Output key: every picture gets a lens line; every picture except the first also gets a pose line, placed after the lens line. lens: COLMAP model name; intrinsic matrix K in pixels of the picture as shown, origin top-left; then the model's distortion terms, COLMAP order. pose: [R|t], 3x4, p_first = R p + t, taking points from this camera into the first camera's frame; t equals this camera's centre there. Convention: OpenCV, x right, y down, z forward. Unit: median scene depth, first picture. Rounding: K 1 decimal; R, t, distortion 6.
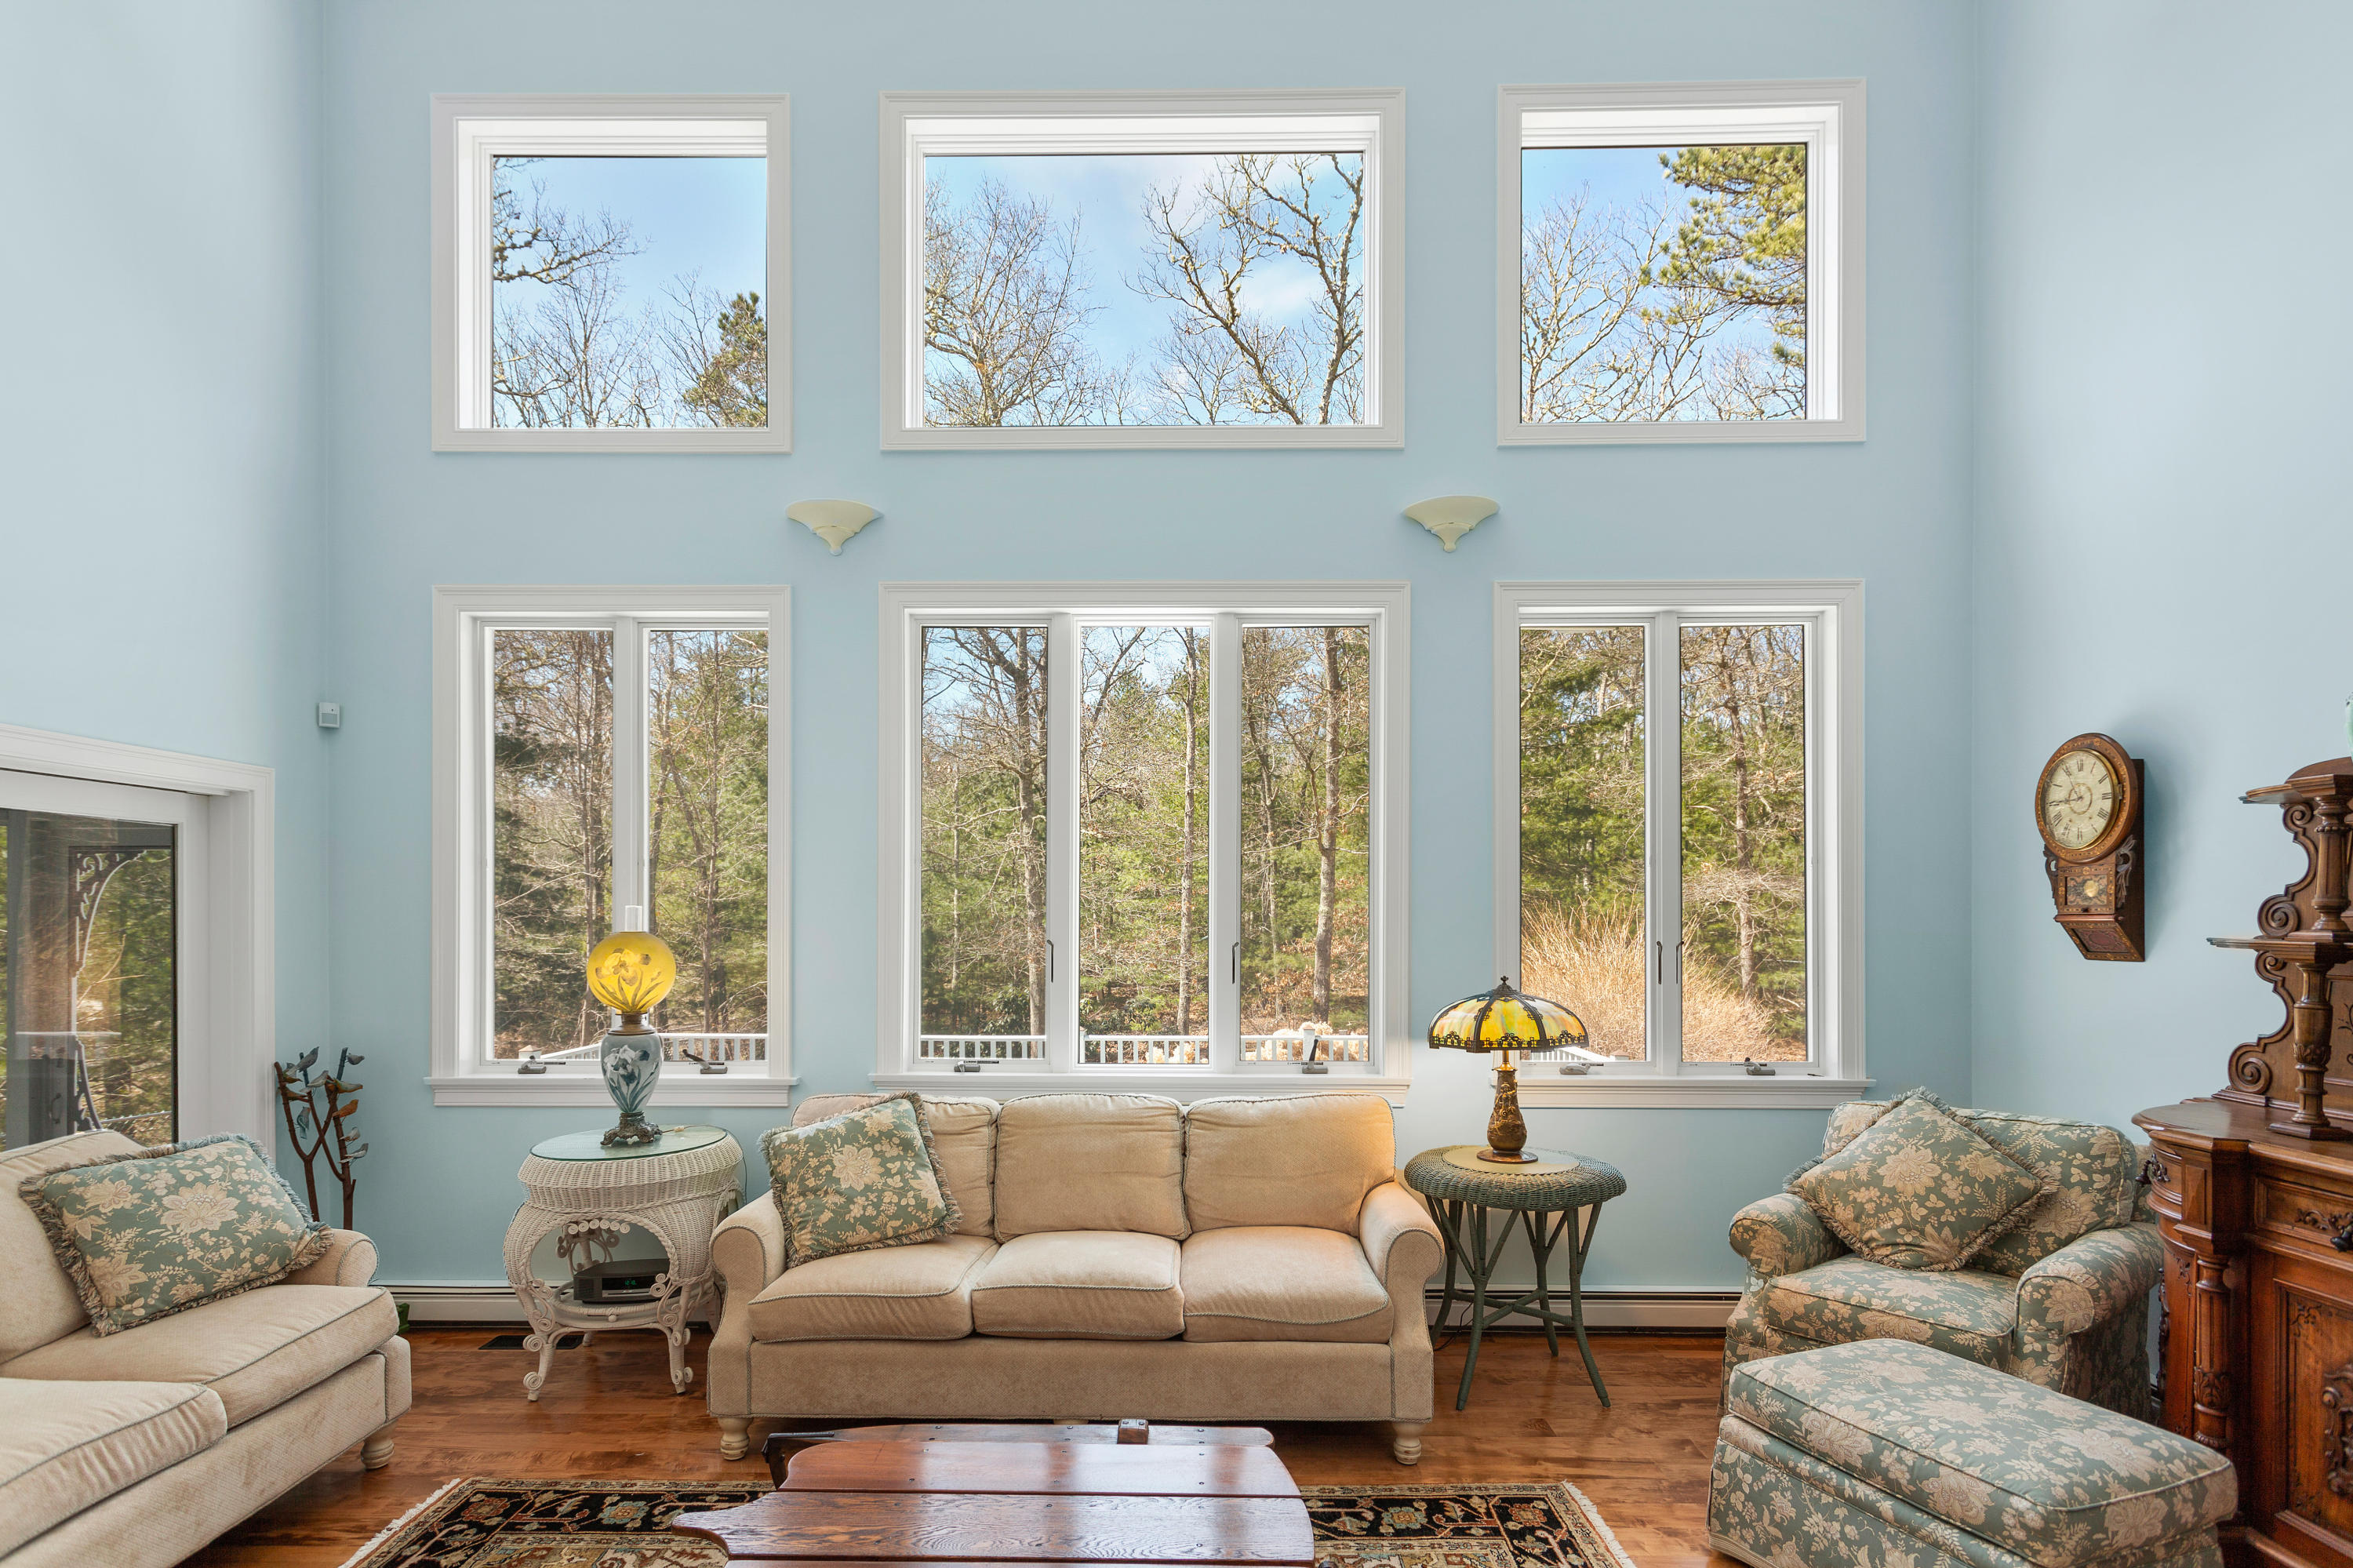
lens RADIAL K [[1119.9, 0, 1189.0], [0, 1119.9, 935.6], [0, 0, 1]] dist [-0.004481, 0.002858]
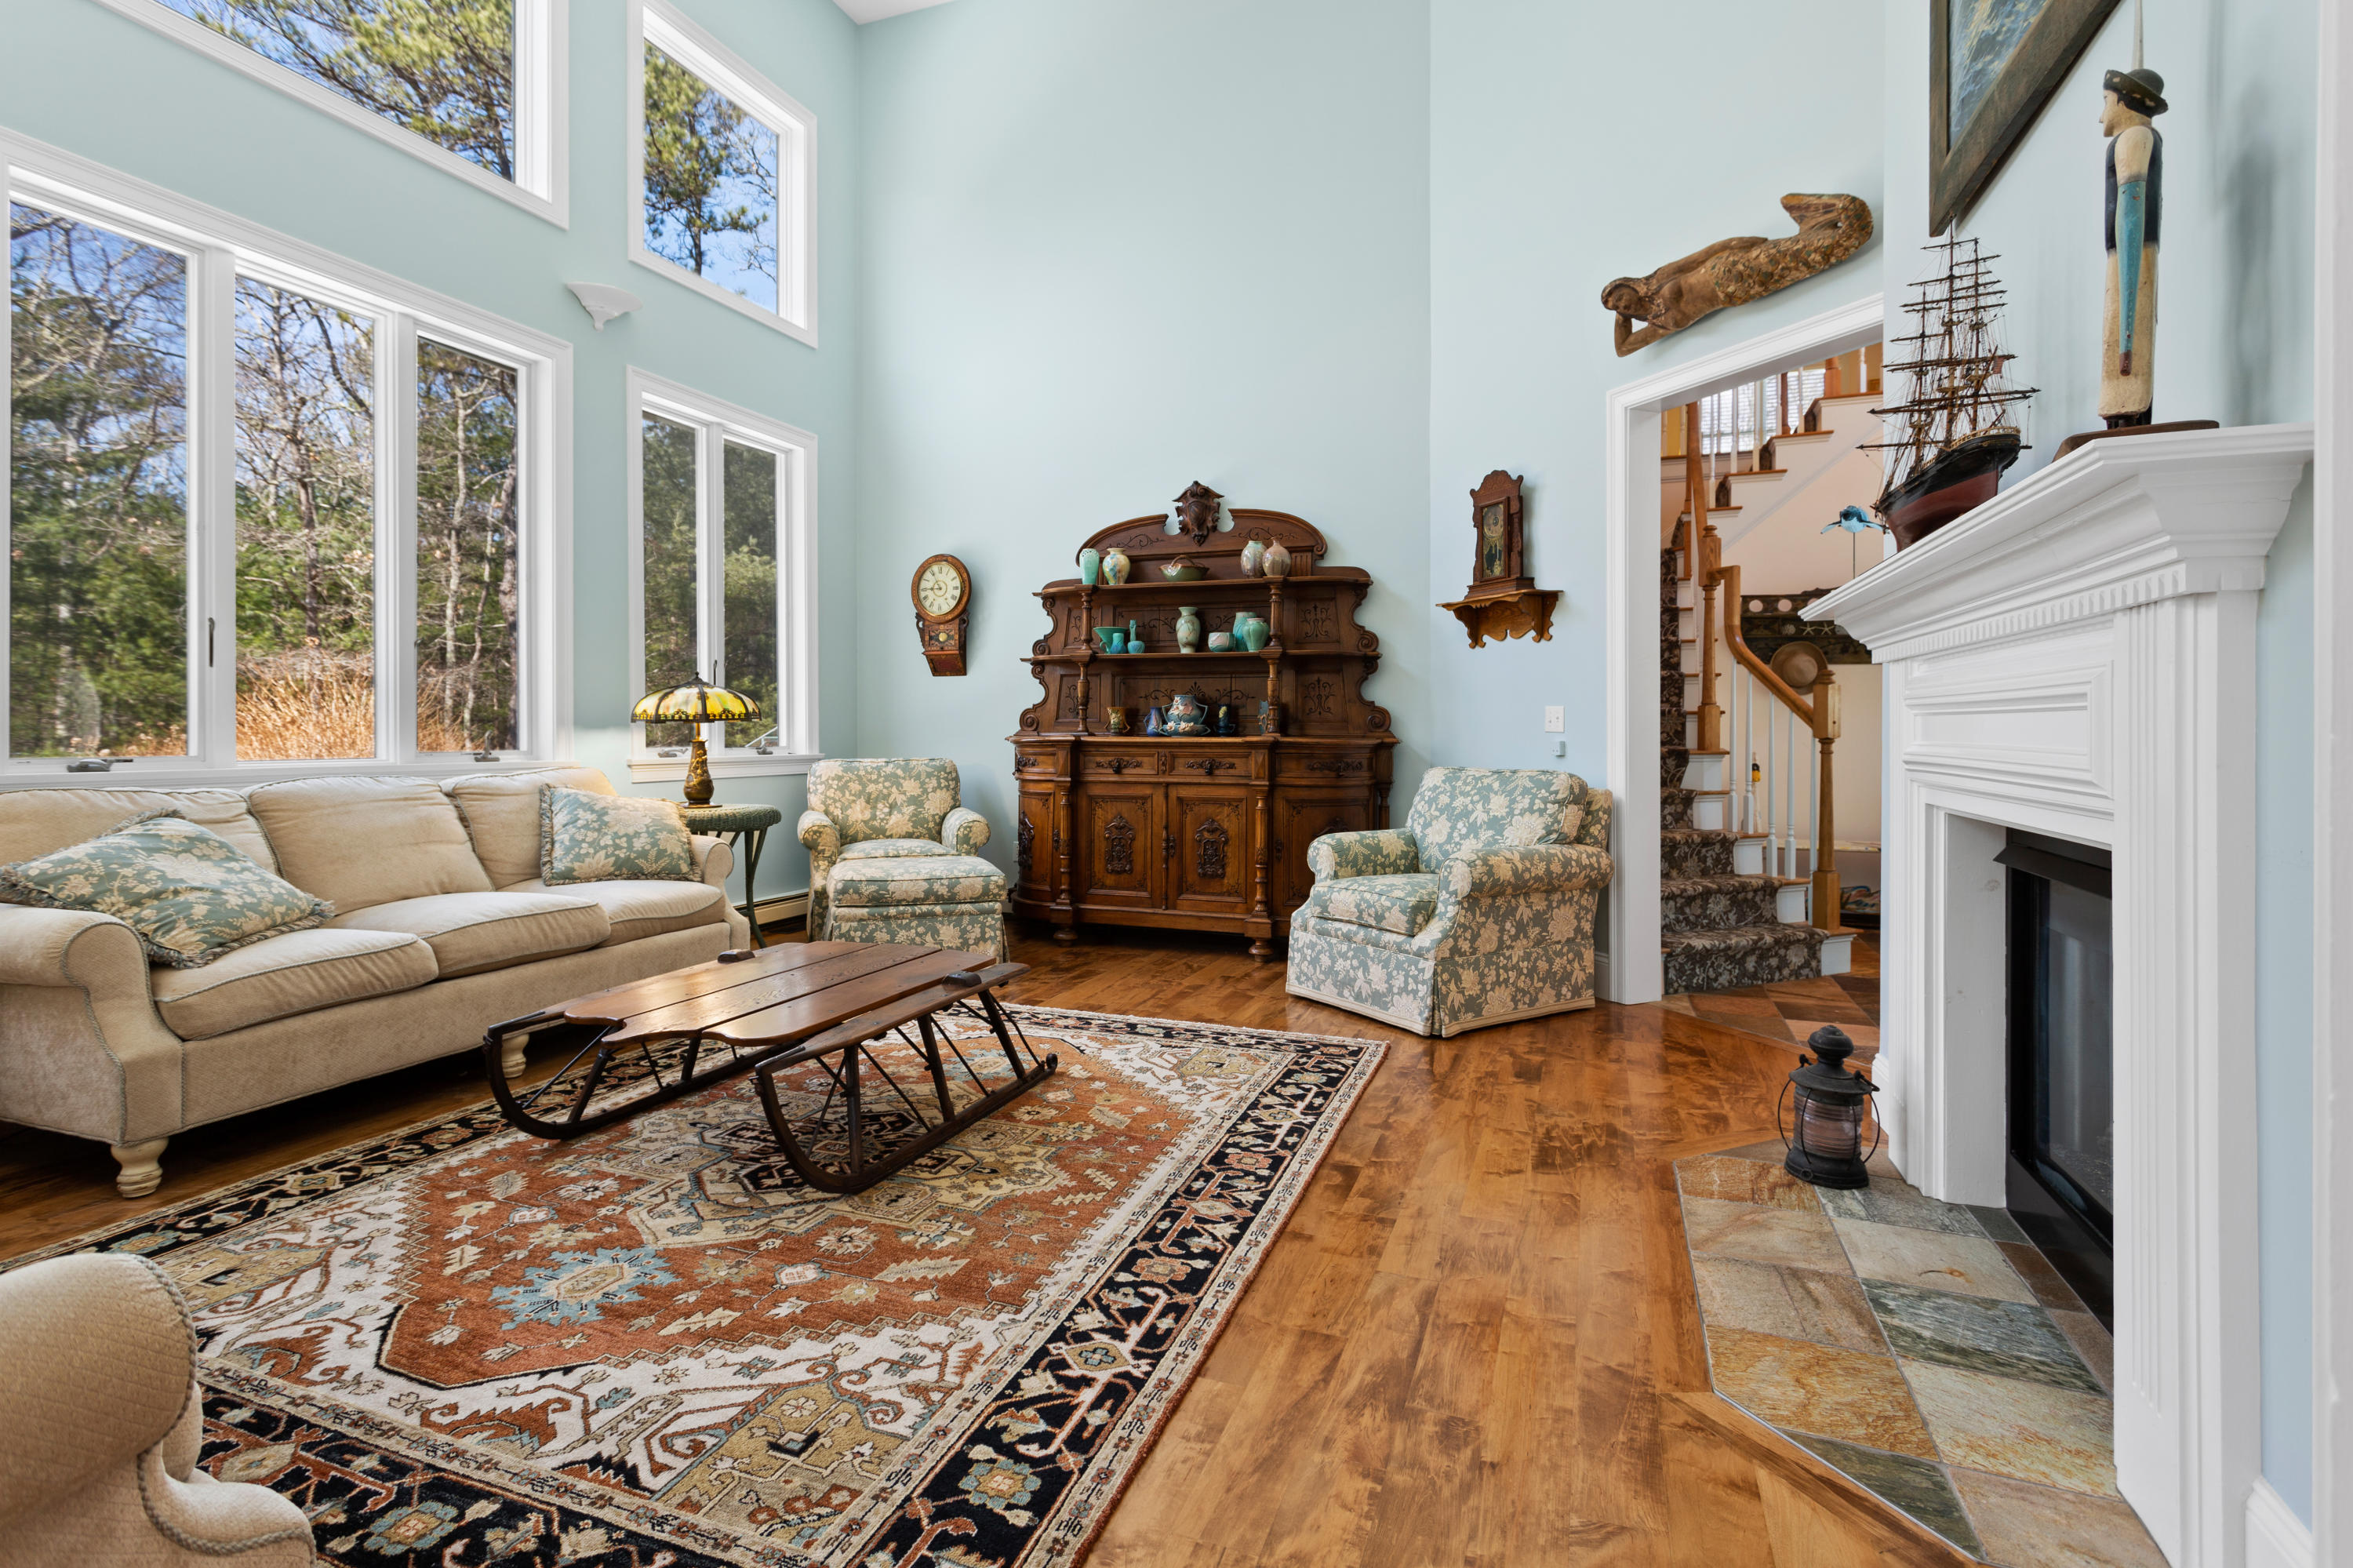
lens RADIAL K [[1119.9, 0, 1150.4], [0, 1119.9, 720.8], [0, 0, 1]] dist [-0.004481, 0.002858]
pose [[0.355462, 0.007747, 0.934659, -0.806862], [0.011607, 0.999852, -0.012702, 0.124239], [-0.934619, 0.015363, 0.355319, 0.017703]]
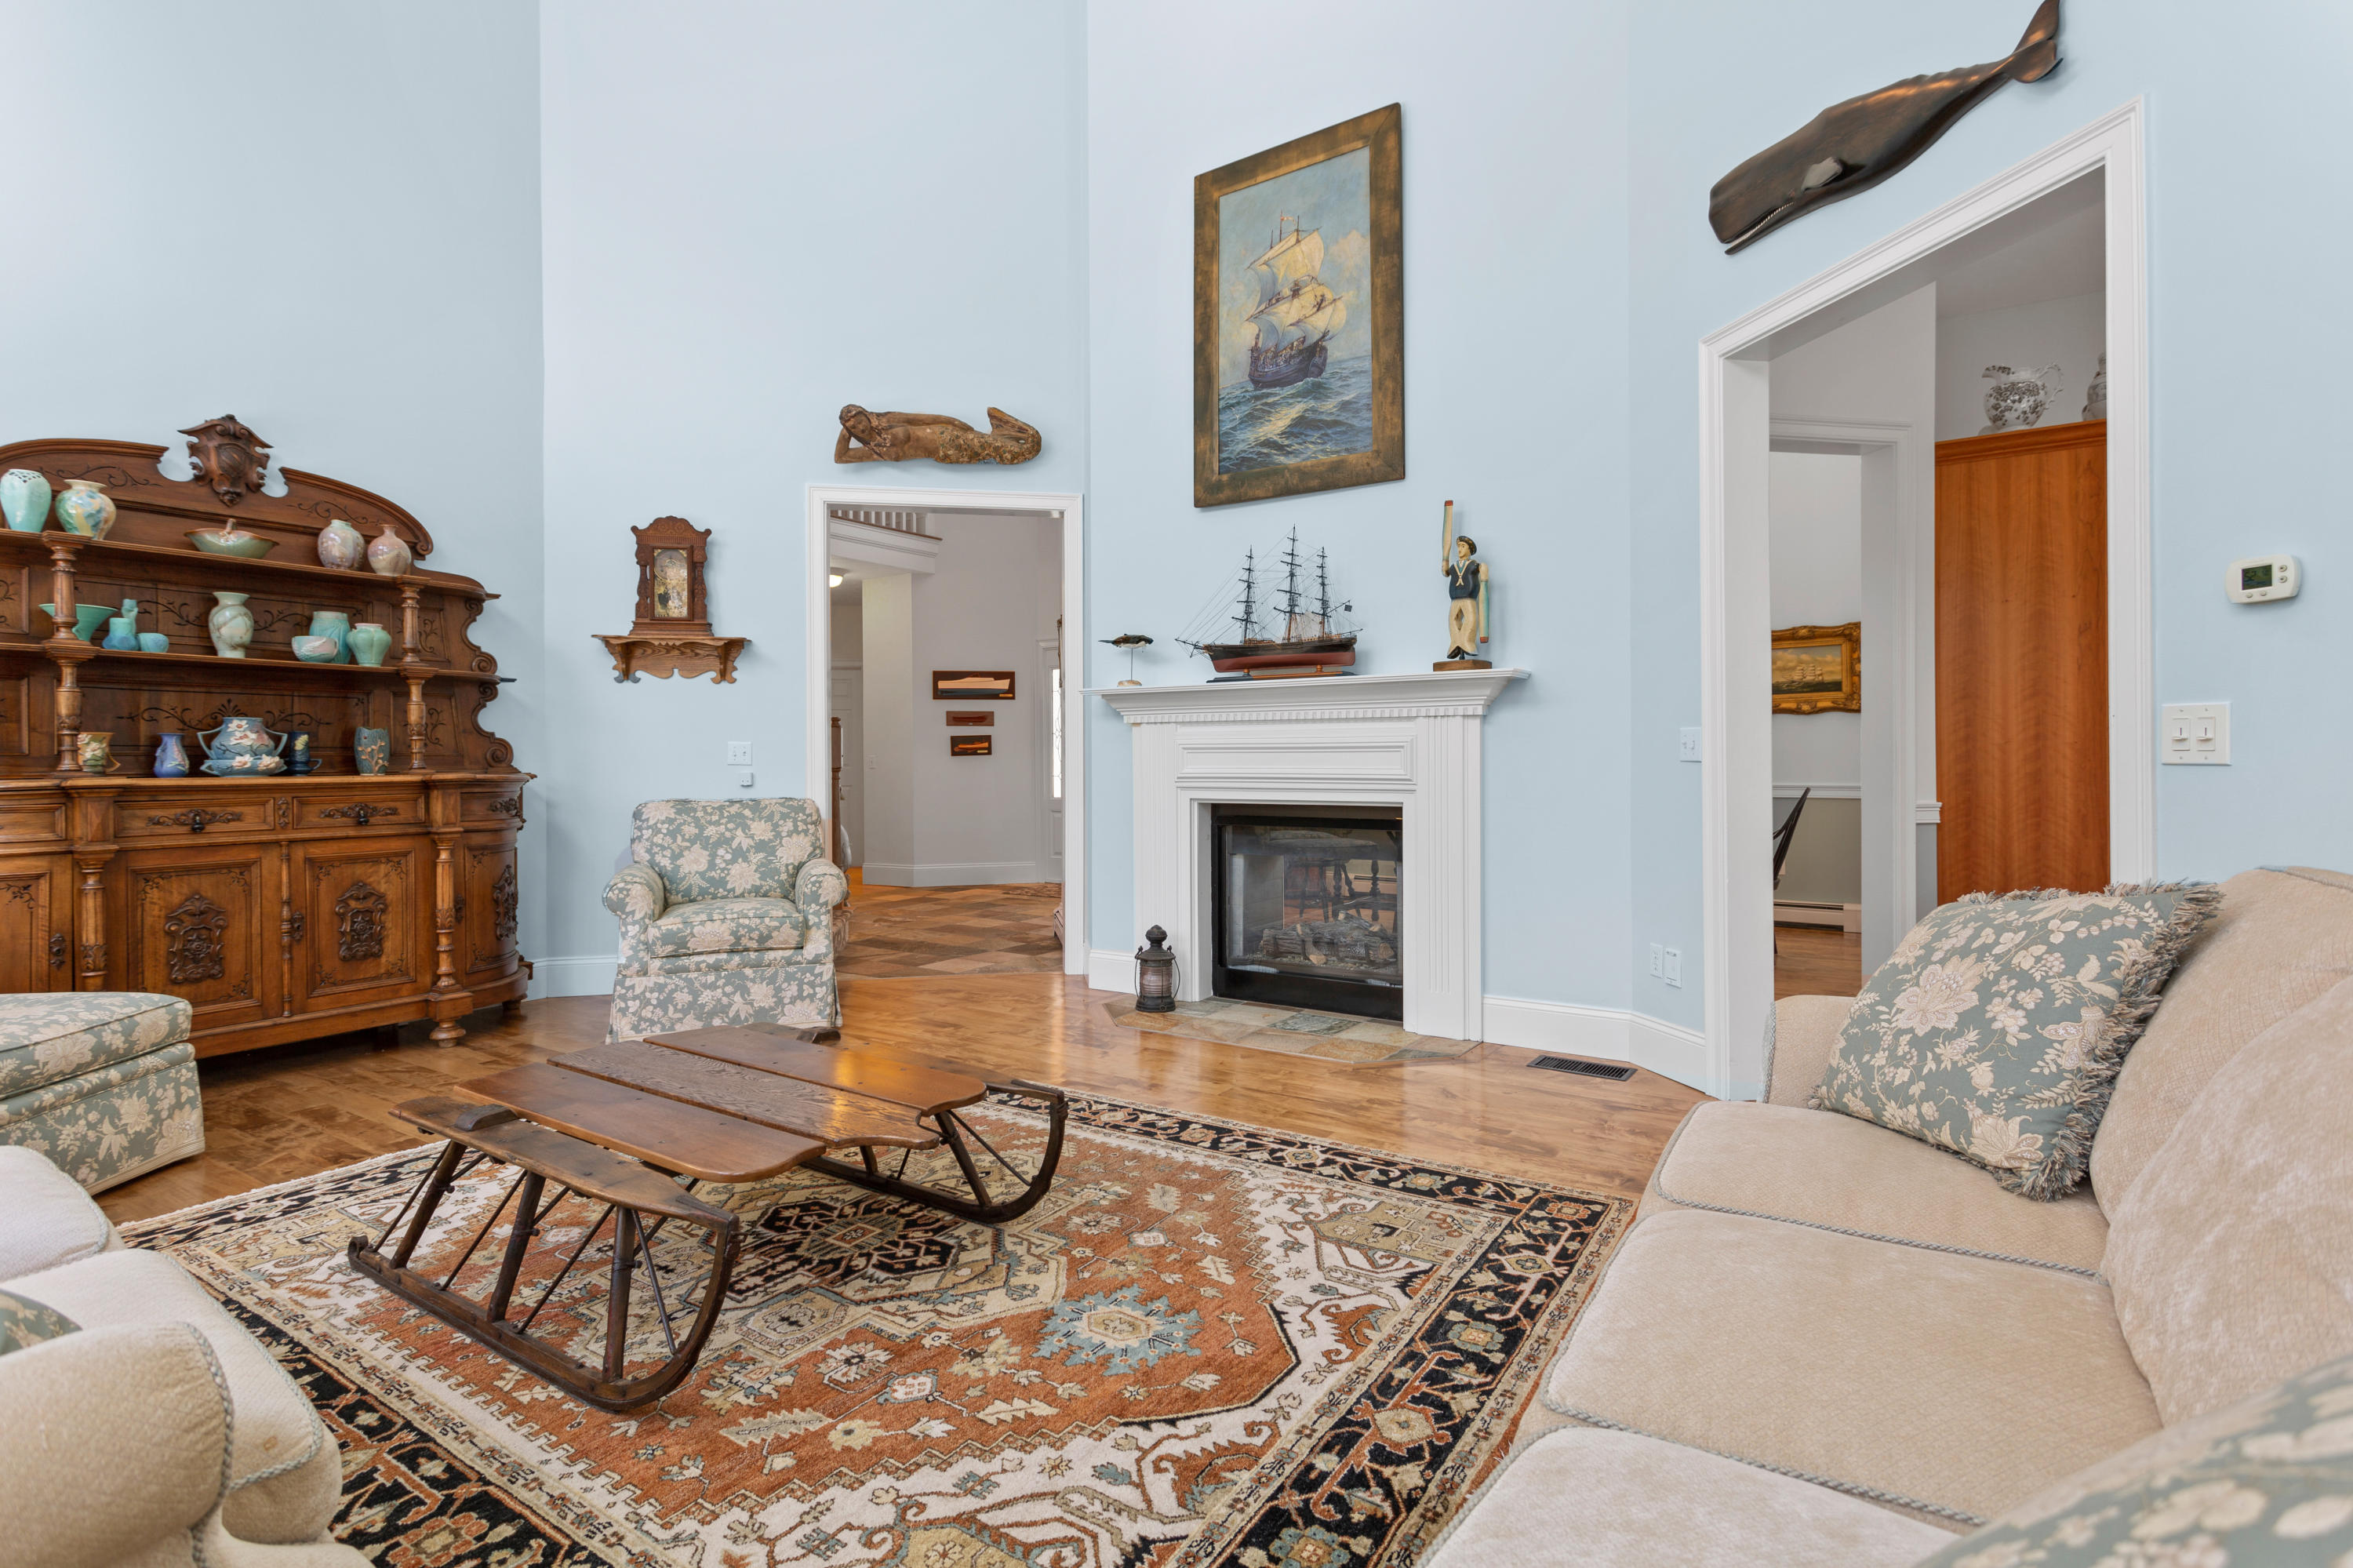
lens RADIAL K [[1119.9, 0, 1184.8], [0, 1119.9, 746.7], [0, 0, 1]] dist [-0.004481, 0.002858]
pose [[-0.839706, 0.010510, 0.542939, -0.703761], [0.013155, 0.999913, 0.000990, 0.107725], [-0.542882, 0.007974, -0.839771, 1.000266]]
